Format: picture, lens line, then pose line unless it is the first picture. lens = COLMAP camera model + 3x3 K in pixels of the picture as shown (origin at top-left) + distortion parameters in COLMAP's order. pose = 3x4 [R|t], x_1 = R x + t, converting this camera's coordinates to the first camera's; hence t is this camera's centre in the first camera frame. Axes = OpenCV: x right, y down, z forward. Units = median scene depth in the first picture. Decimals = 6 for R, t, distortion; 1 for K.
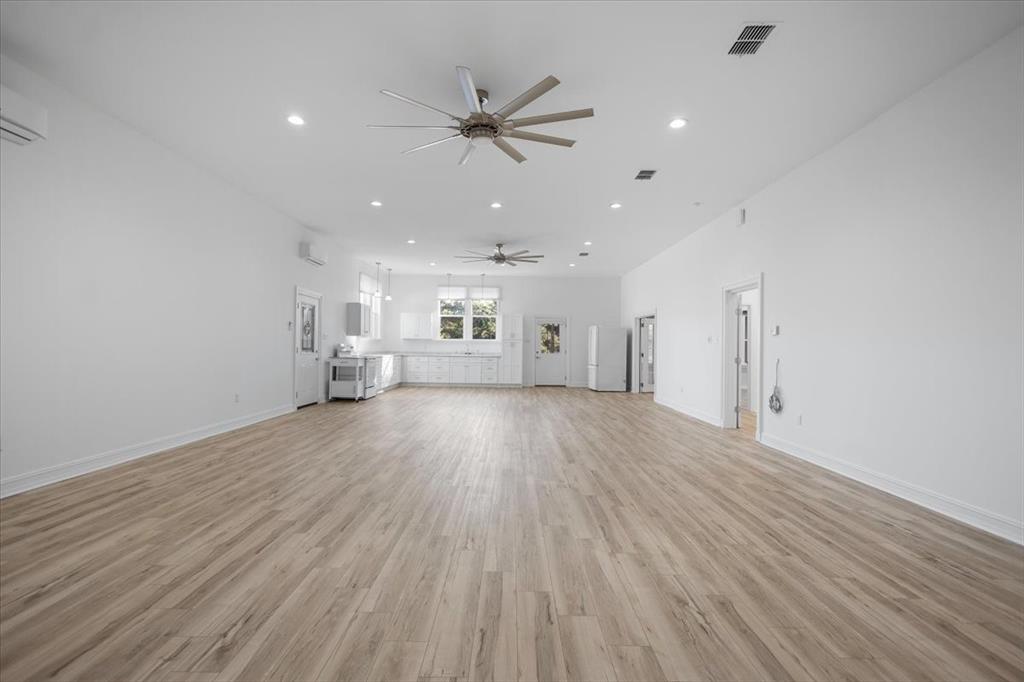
lens RADIAL K [[473.7, 0, 514.6], [0, 473.7, 342.9], [0, 0, 1]] dist [0.009586, -0.004374]
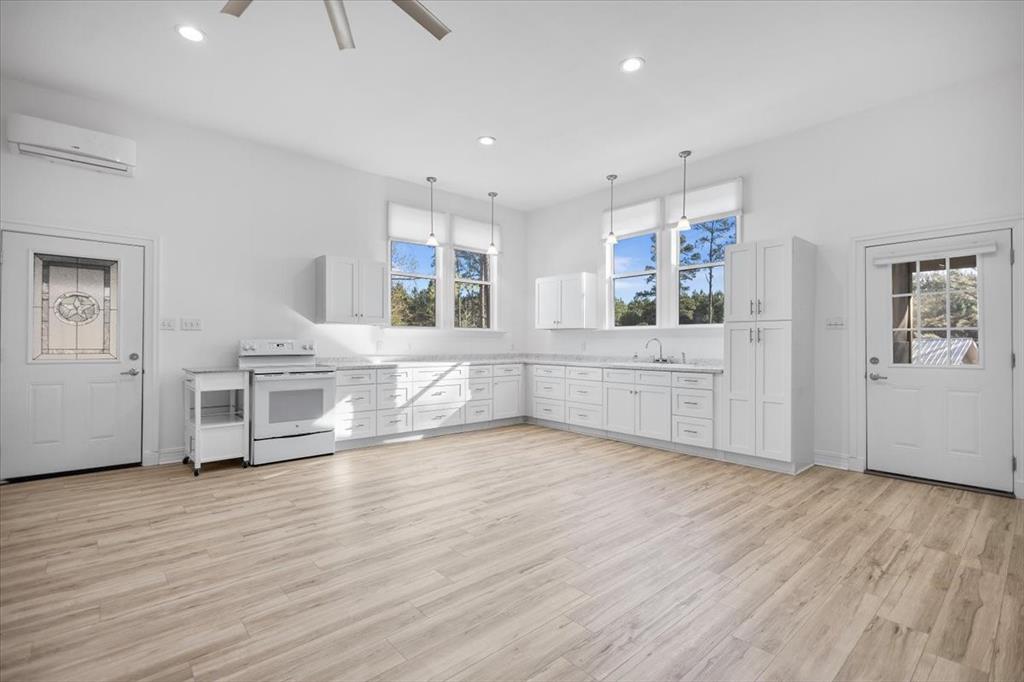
lens RADIAL K [[473.7, 0, 519.4], [0, 473.7, 338.6], [0, 0, 1]] dist [0.009586, -0.004374]
pose [[0.664098, -0.018288, -0.747421, 0.161500], [0.012303, 0.999833, -0.013532, 0.009755], [0.747544, -0.000209, 0.664212, 0.821964]]
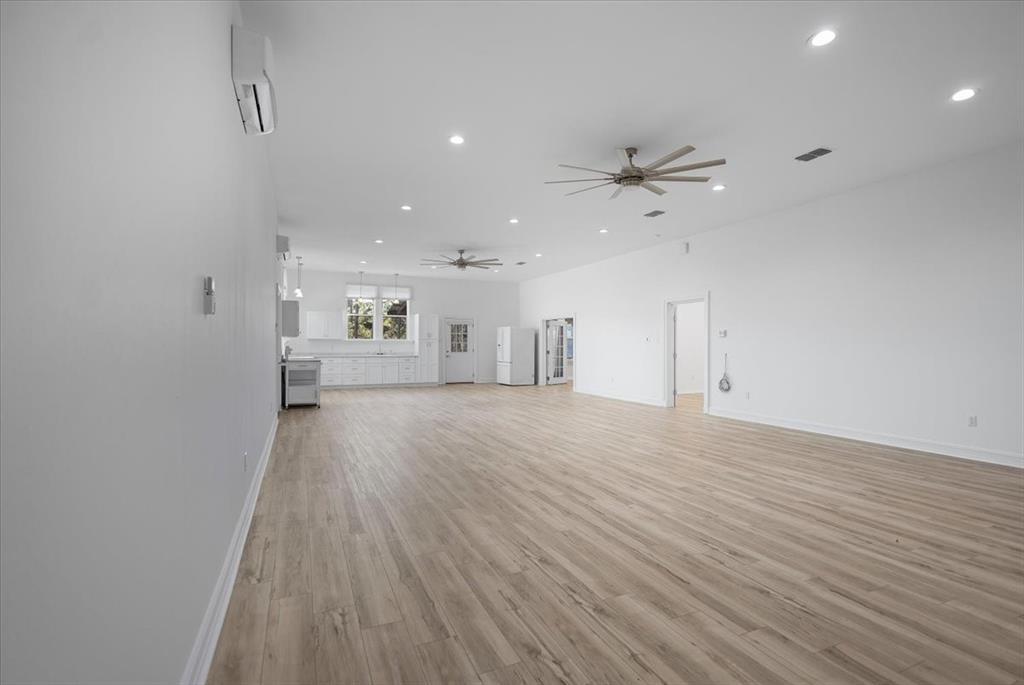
lens RADIAL K [[473.7, 0, 513.9], [0, 473.7, 342.7], [0, 0, 1]] dist [0.009586, -0.004374]
pose [[0.912399, -0.009348, 0.409194, -0.318945], [0.007311, 0.999952, 0.006543, -0.006532], [-0.409236, -0.002978, 0.912424, -0.014851]]
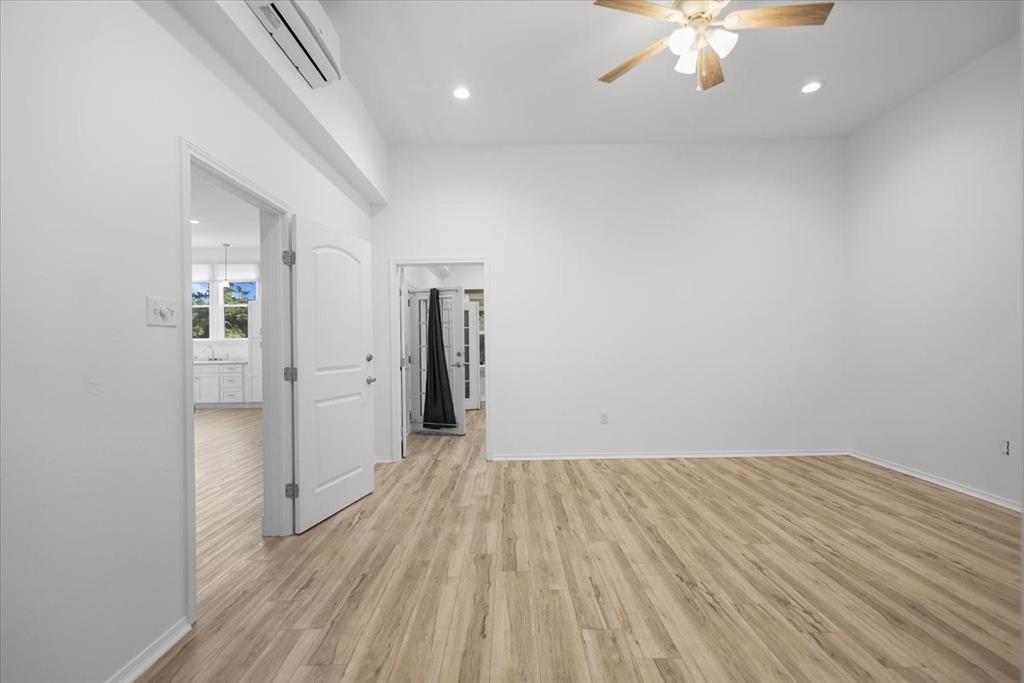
lens RADIAL K [[473.7, 0, 504.0], [0, 473.7, 346.7], [0, 0, 1]] dist [0.009586, -0.004374]
pose [[0.999586, -0.026104, -0.012080, 0.434896], [0.026224, 0.999607, 0.009930, 0.010602], [0.011816, -0.010243, 0.999878, 0.395022]]
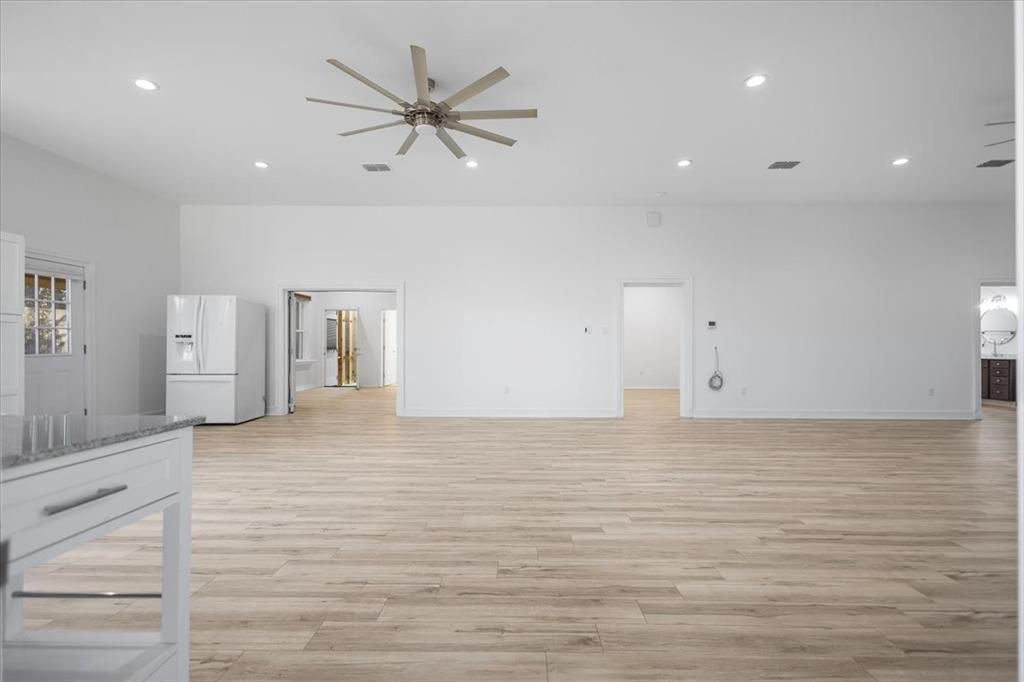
lens RADIAL K [[473.7, 0, 512.5], [0, 473.7, 341.4], [0, 0, 1]] dist [0.009586, -0.004374]
pose [[0.016891, -0.000752, 0.999857, -0.386868], [-0.008112, 0.999967, 0.000889, 0.011959], [-0.999824, -0.008126, 0.016884, 0.813036]]
